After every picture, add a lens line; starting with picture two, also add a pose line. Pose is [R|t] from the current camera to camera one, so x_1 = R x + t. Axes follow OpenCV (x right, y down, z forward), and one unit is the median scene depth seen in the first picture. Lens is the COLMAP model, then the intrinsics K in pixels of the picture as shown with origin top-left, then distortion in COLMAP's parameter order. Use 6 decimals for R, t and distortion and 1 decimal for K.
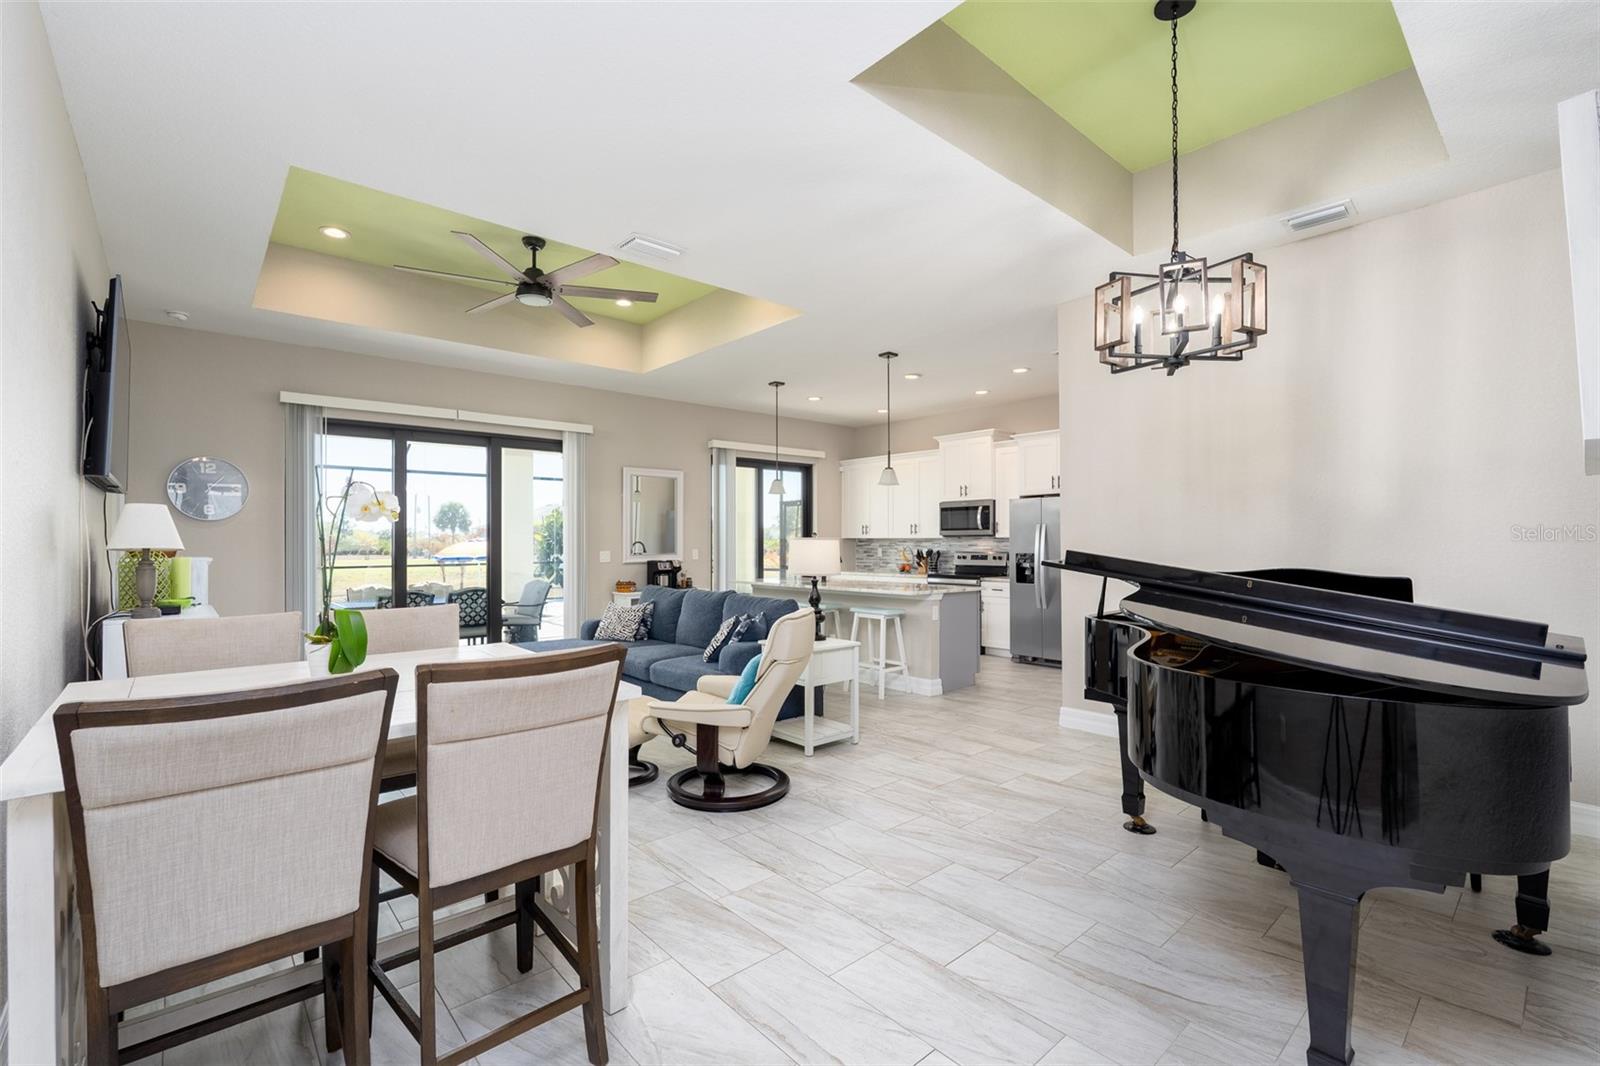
lens RADIAL K [[706.7, 0, 799.5], [0, 706.7, 531.7], [0, 0, 1]] dist [-0.004339, -0.000454]
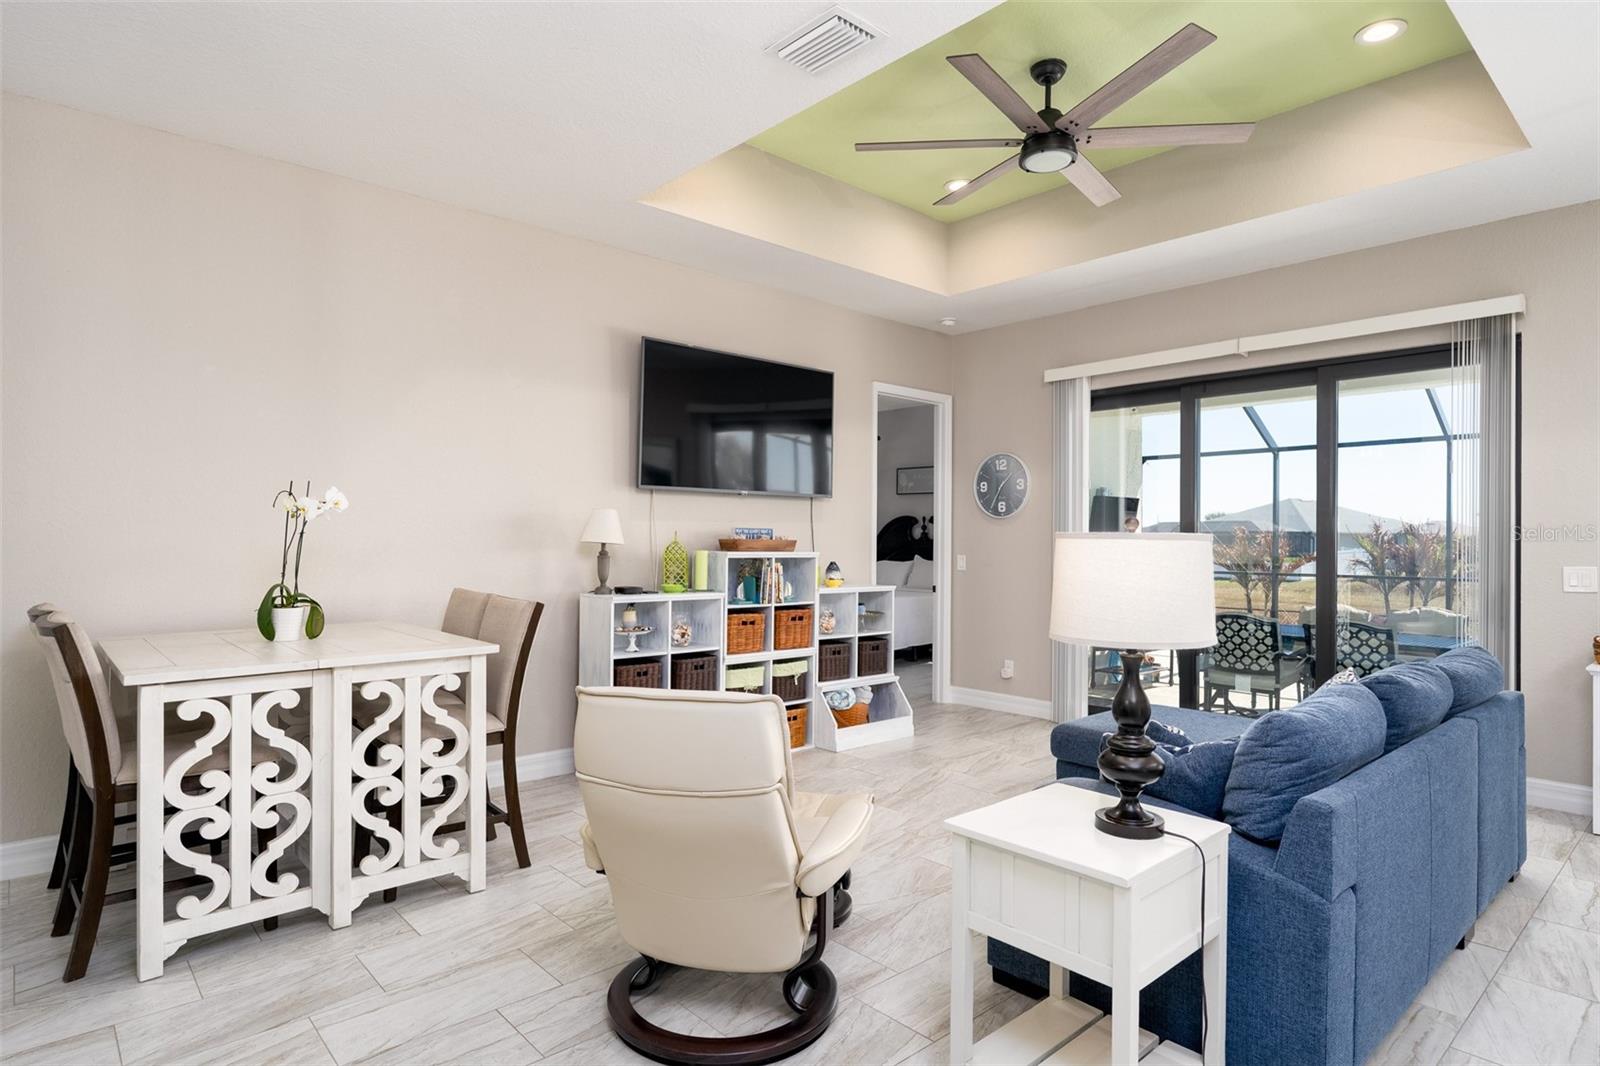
lens RADIAL K [[879.8, 0, 802.7], [0, 879.8, 536.2], [0, 0, 1]] dist [-0.004447, -0.001754]
pose [[0.006476, -0.000808, -0.999979, 0.246637], [0.005722, 0.999983, -0.000771, 0.005011], [0.999963, -0.005717, 0.006481, 0.461595]]
